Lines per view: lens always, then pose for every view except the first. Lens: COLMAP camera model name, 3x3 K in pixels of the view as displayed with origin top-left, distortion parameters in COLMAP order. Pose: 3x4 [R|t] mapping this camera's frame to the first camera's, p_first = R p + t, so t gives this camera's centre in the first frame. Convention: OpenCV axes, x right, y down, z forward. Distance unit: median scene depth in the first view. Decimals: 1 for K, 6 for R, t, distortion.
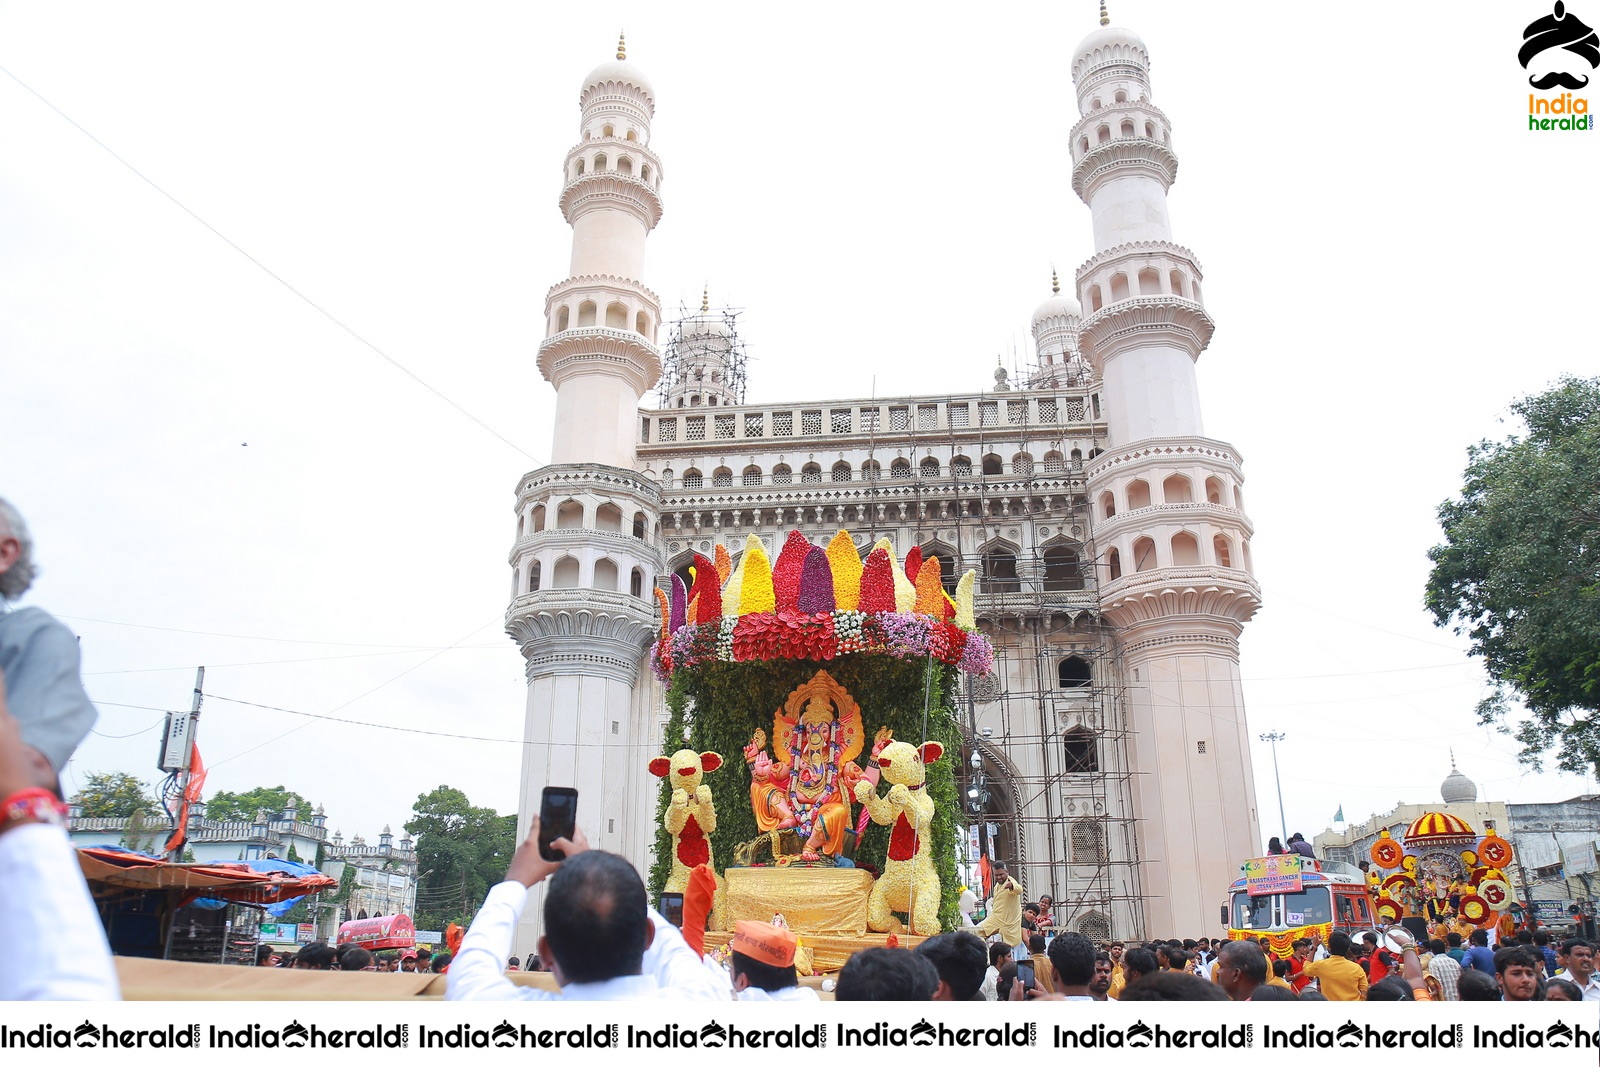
lens RADIAL K [[1212.3, 0, 815.4], [0, 1212.3, 550.3], [0, 0, 1]] dist [-0.096021, 0.098022]
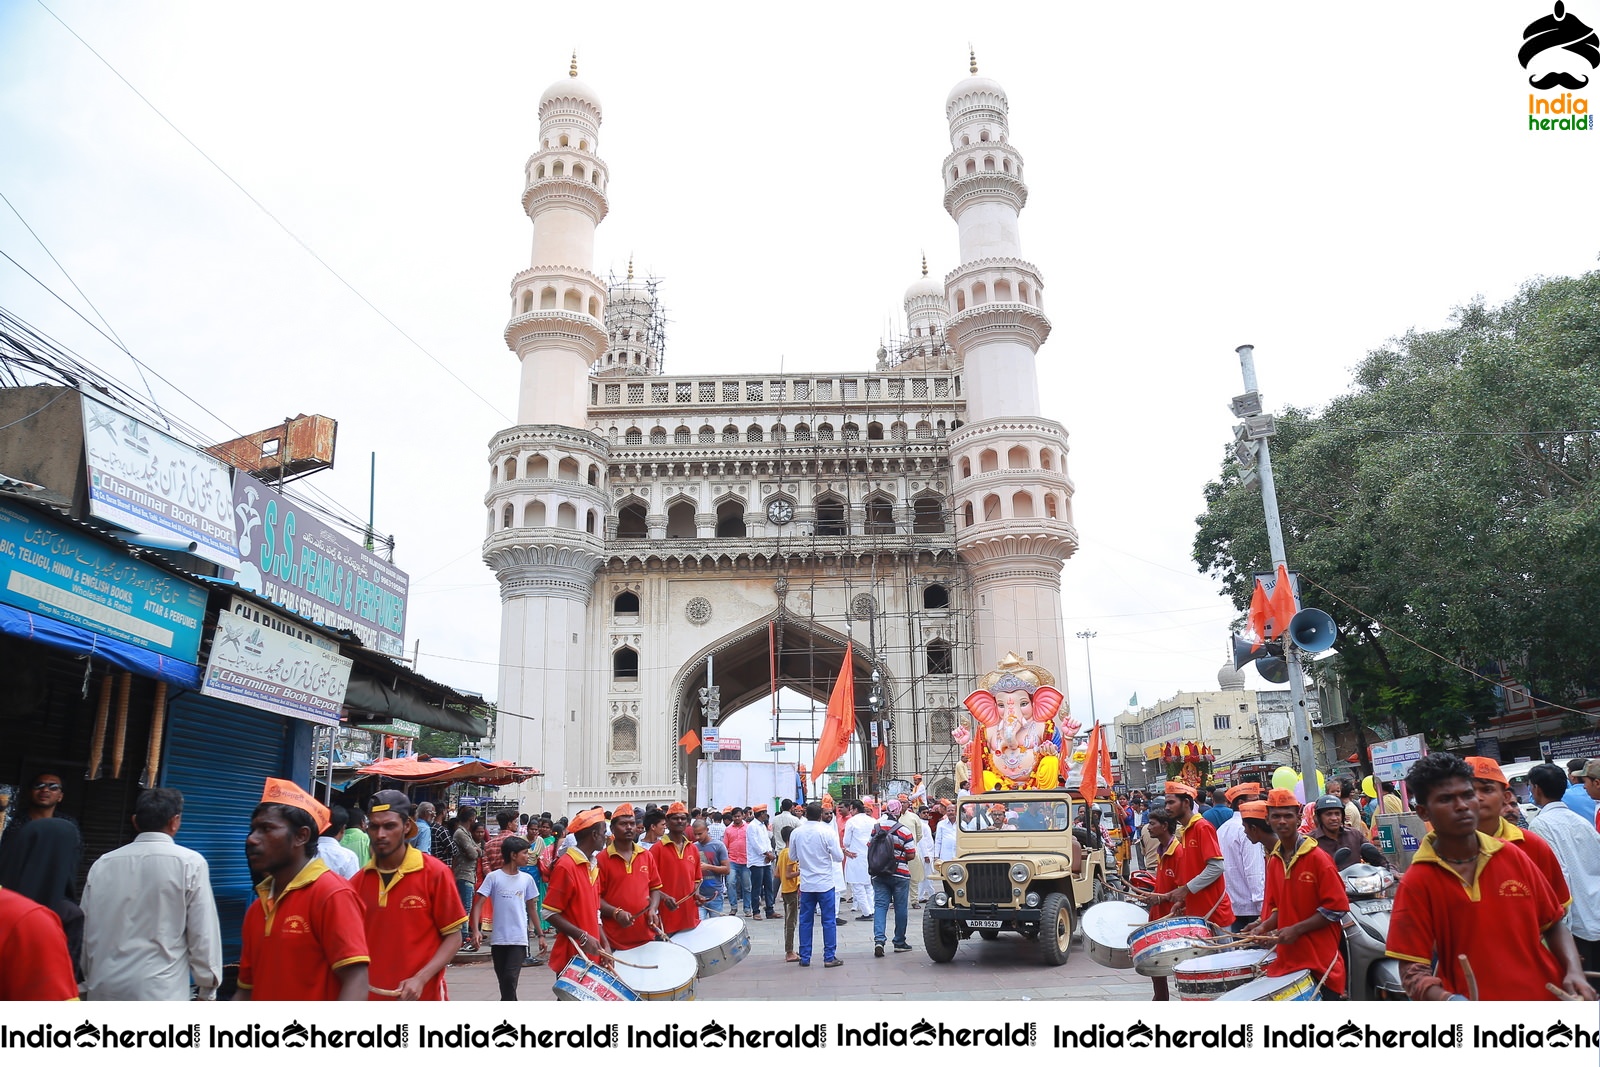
lens RADIAL K [[1077.0, 0, 824.0], [0, 1077.0, 549.9], [0, 0, 1]] dist [-0.134908, 0.077312]
pose [[0.992933, 0.011858, 0.118080, -0.037899], [-0.021462, 0.996532, 0.080398, -0.036375], [-0.116717, -0.082364, 0.989744, -0.113059]]
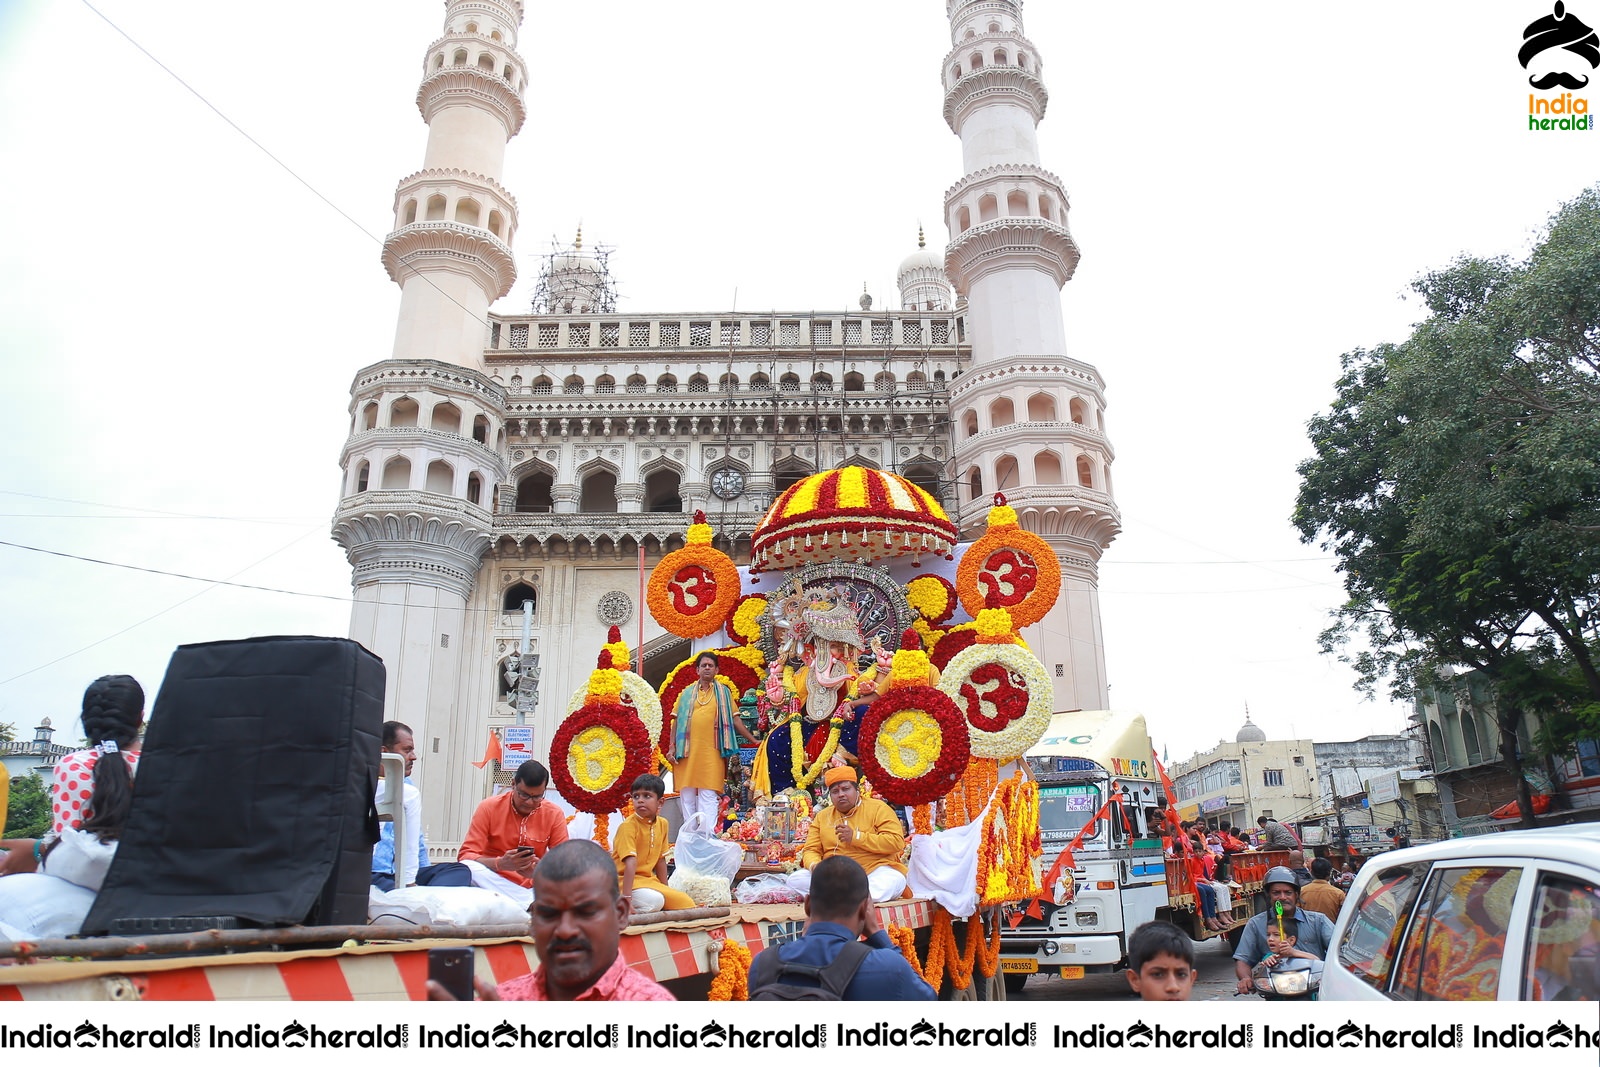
lens RADIAL K [[1083.4, 0, 824.7], [0, 1083.4, 548.8], [0, 0, 1]] dist [-0.135355, 0.094054]
pose [[0.992776, 0.027949, 0.116680, 0.025429], [-0.030444, 0.999343, 0.019658, 0.046942], [-0.116054, -0.023068, 0.992975, 0.138555]]
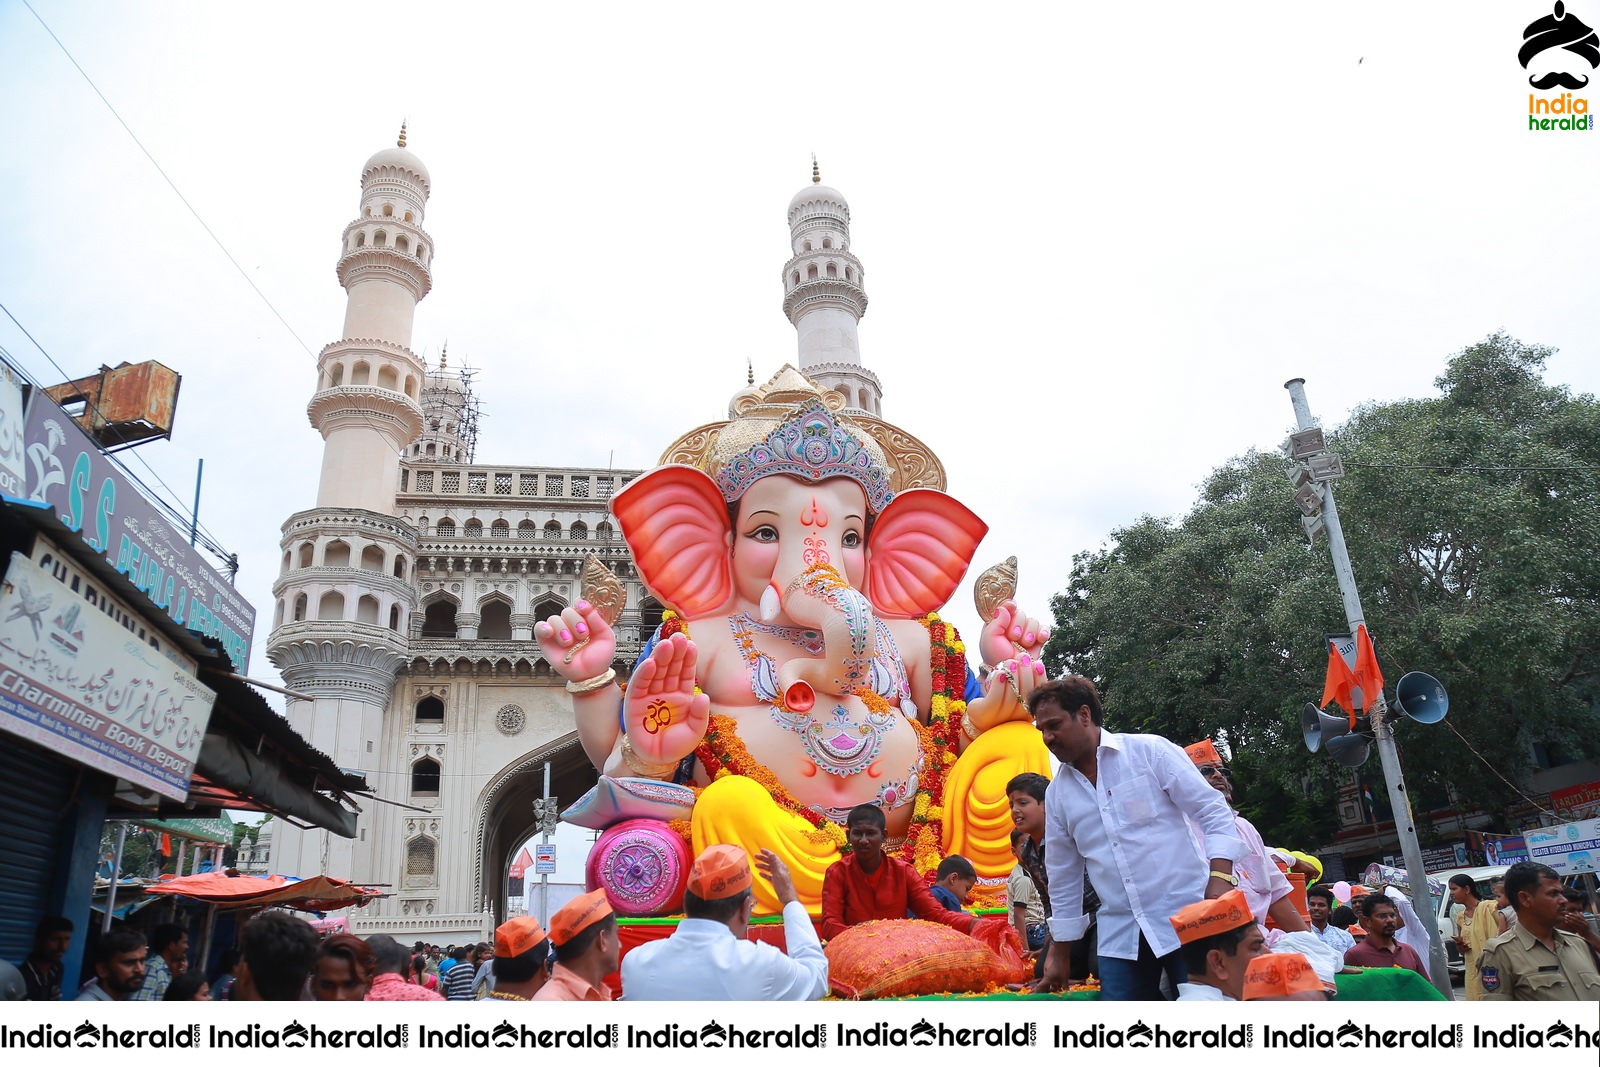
lens RADIAL K [[1086.9, 0, 814.5], [0, 1086.9, 548.3], [0, 0, 1]] dist [-0.127446, 0.077877]
pose [[0.953954, 0.066365, 0.292518, -0.066950], [-0.057043, 0.997558, -0.040294, -0.019160], [-0.294478, 0.021752, 0.955411, -0.062457]]
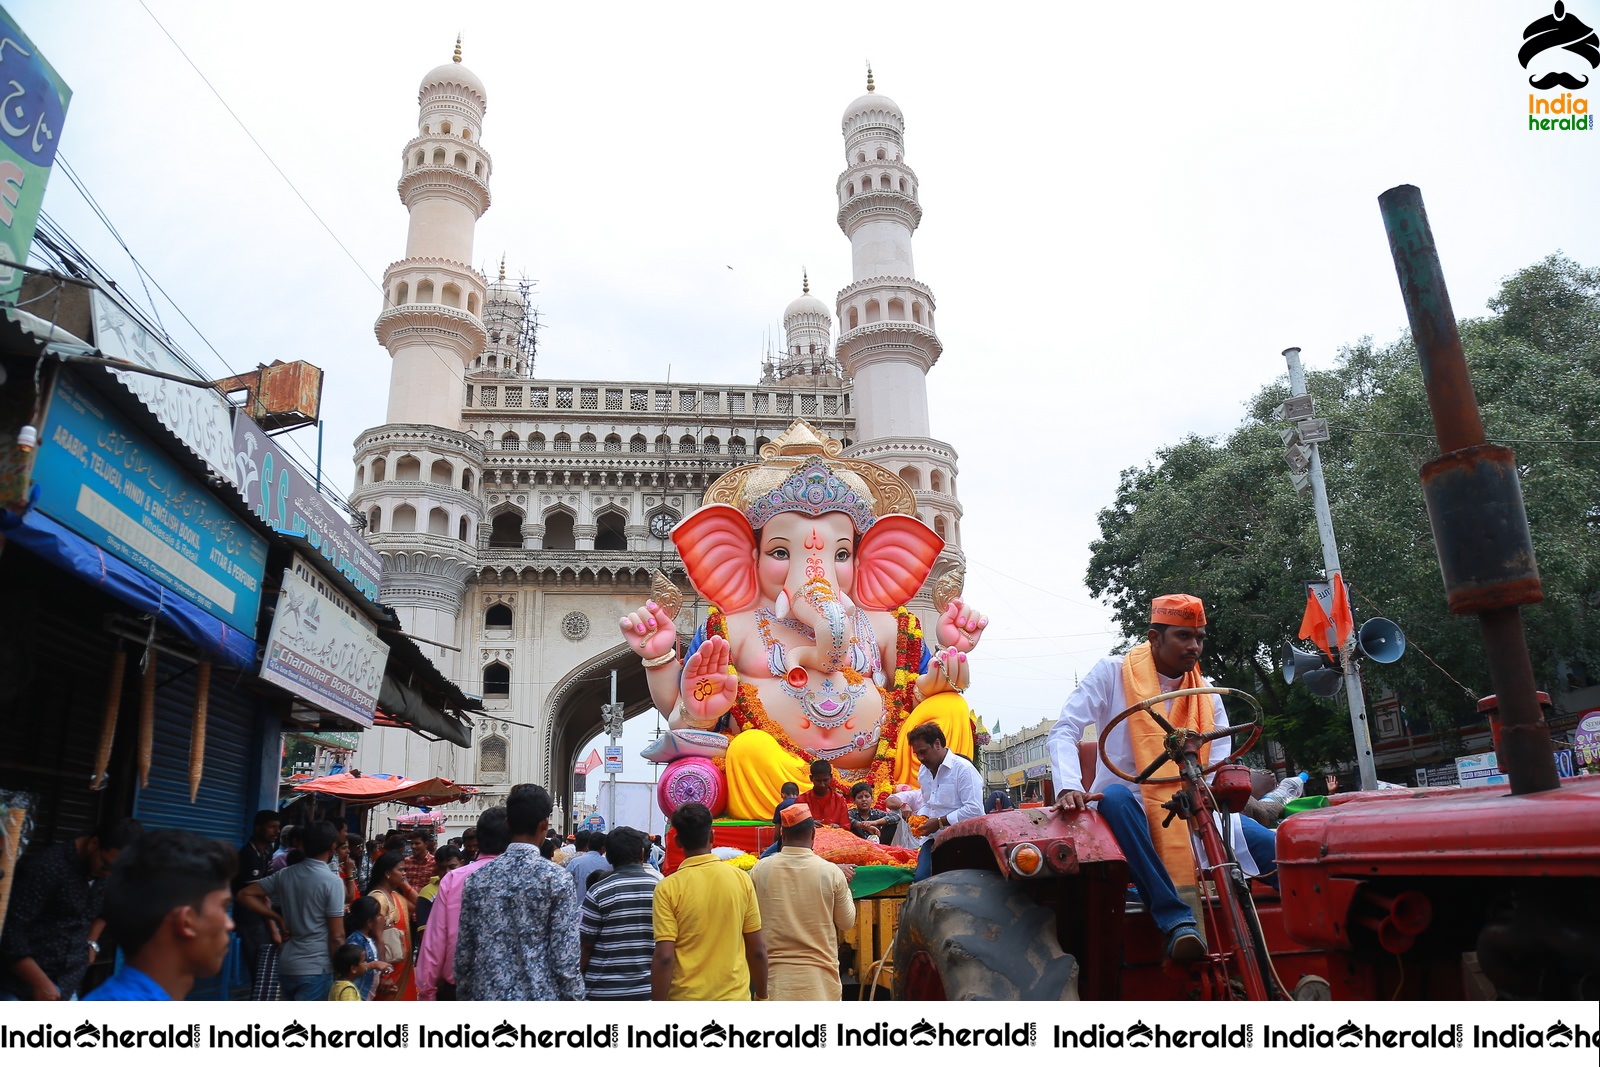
lens RADIAL K [[1086.9, 0, 814.5], [0, 1086.9, 548.3], [0, 0, 1]] dist [-0.127446, 0.077877]
pose [[0.968183, 0.044804, 0.246199, -0.070570], [-0.059350, 0.996883, 0.051979, -0.027837], [-0.243103, -0.064937, 0.967824, -0.088861]]
